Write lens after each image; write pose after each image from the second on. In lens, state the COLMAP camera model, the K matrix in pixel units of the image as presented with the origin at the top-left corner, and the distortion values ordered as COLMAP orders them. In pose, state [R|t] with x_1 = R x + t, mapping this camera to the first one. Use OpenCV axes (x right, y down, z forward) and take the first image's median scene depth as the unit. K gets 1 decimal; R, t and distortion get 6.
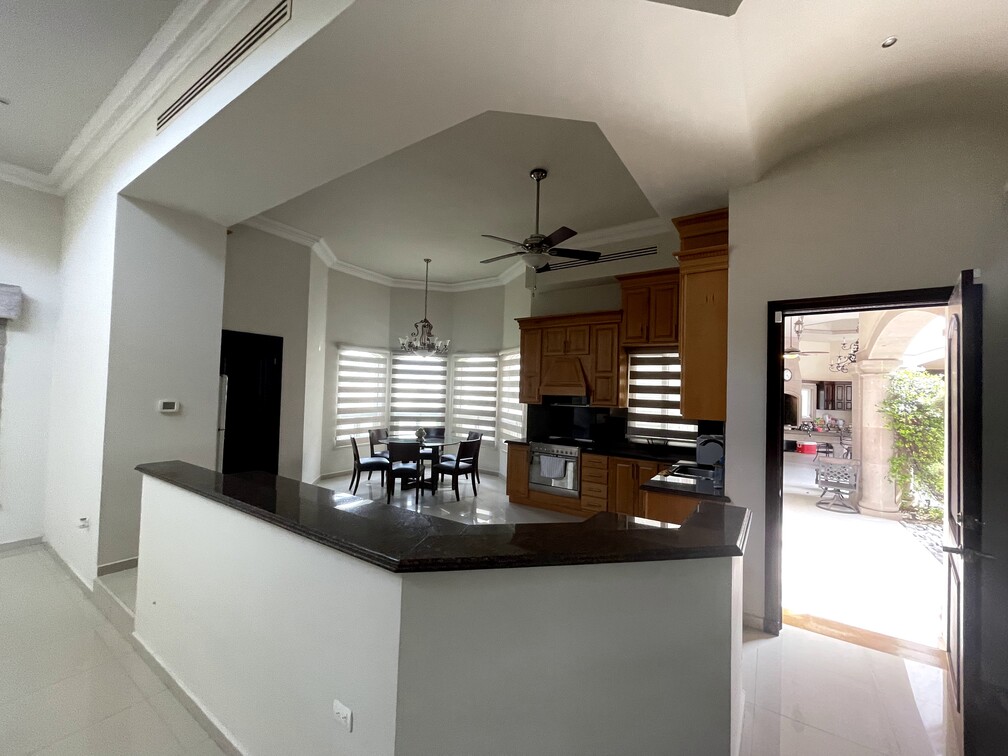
lens RADIAL K [[405.3, 0, 502.2], [0, 405.3, 380.6], [0, 0, 1]] dist [-0.000615, -0.000056]
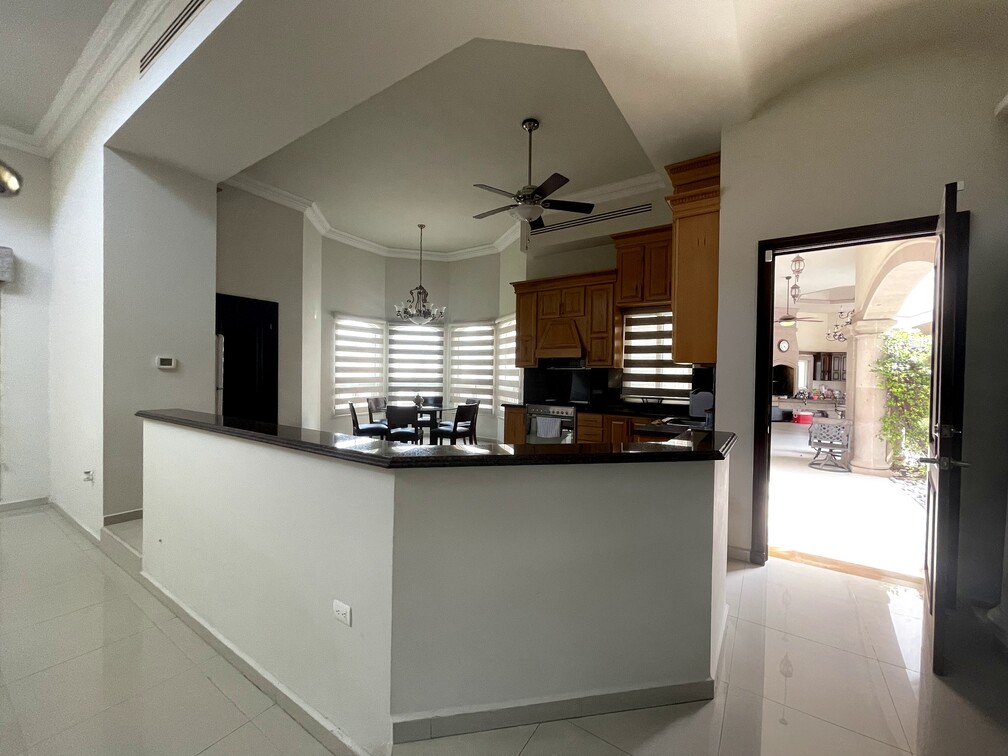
lens RADIAL K [[405.3, 0, 502.2], [0, 405.3, 380.6], [0, 0, 1]] dist [-0.000615, -0.000056]
pose [[0.999907, -0.013507, 0.001641, 0.006960], [0.013428, 0.999053, 0.041380, 0.046847], [-0.002199, -0.041355, 0.999142, -0.007000]]
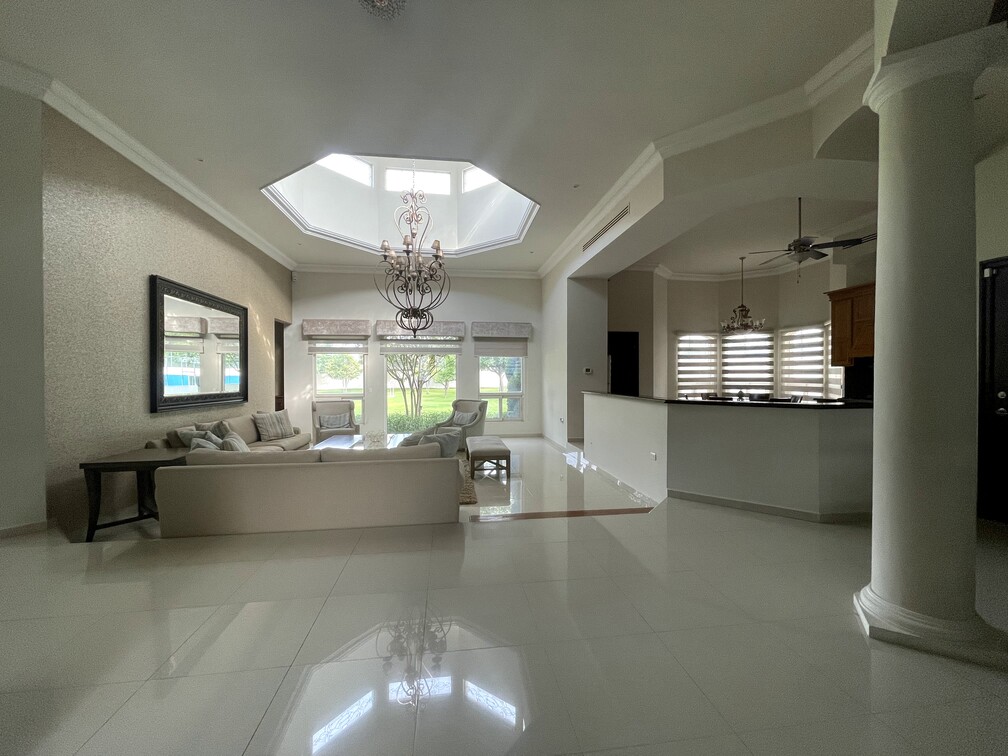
lens RADIAL K [[405.3, 0, 502.2], [0, 405.3, 380.6], [0, 0, 1]] dist [-0.000615, -0.000056]
pose [[0.662961, -0.022840, -0.748306, 0.282898], [0.041857, 0.999102, 0.006587, 0.049845], [0.747483, -0.035689, 0.663321, -0.454411]]
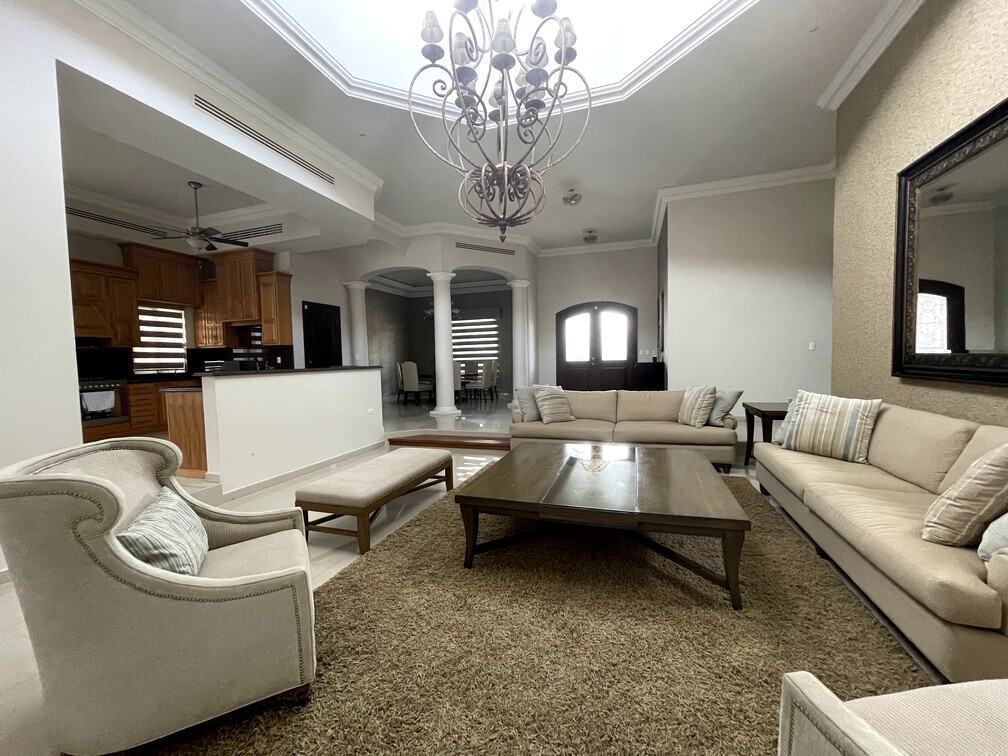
lens RADIAL K [[405.3, 0, 502.2], [0, 405.3, 380.6], [0, 0, 1]] dist [-0.000615, -0.000056]
pose [[-0.265401, -0.075656, 0.961165, -1.101677], [-0.009374, 0.997072, 0.075894, 0.056561], [-0.964093, 0.011133, -0.265333, 0.202594]]
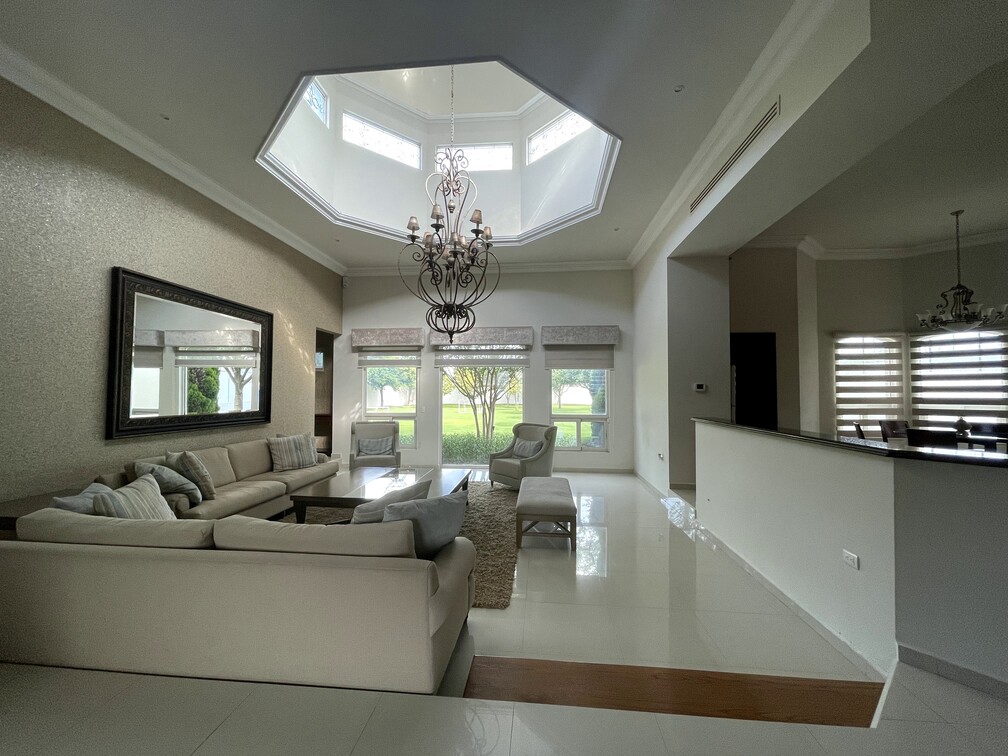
lens RADIAL K [[405.3, 0, 502.2], [0, 405.3, 380.6], [0, 0, 1]] dist [-0.000615, -0.000056]
pose [[0.474356, -0.053313, -0.878718, 0.087089], [0.034648, 0.998522, -0.041878, 0.046205], [0.879651, -0.010581, 0.475502, -0.211714]]
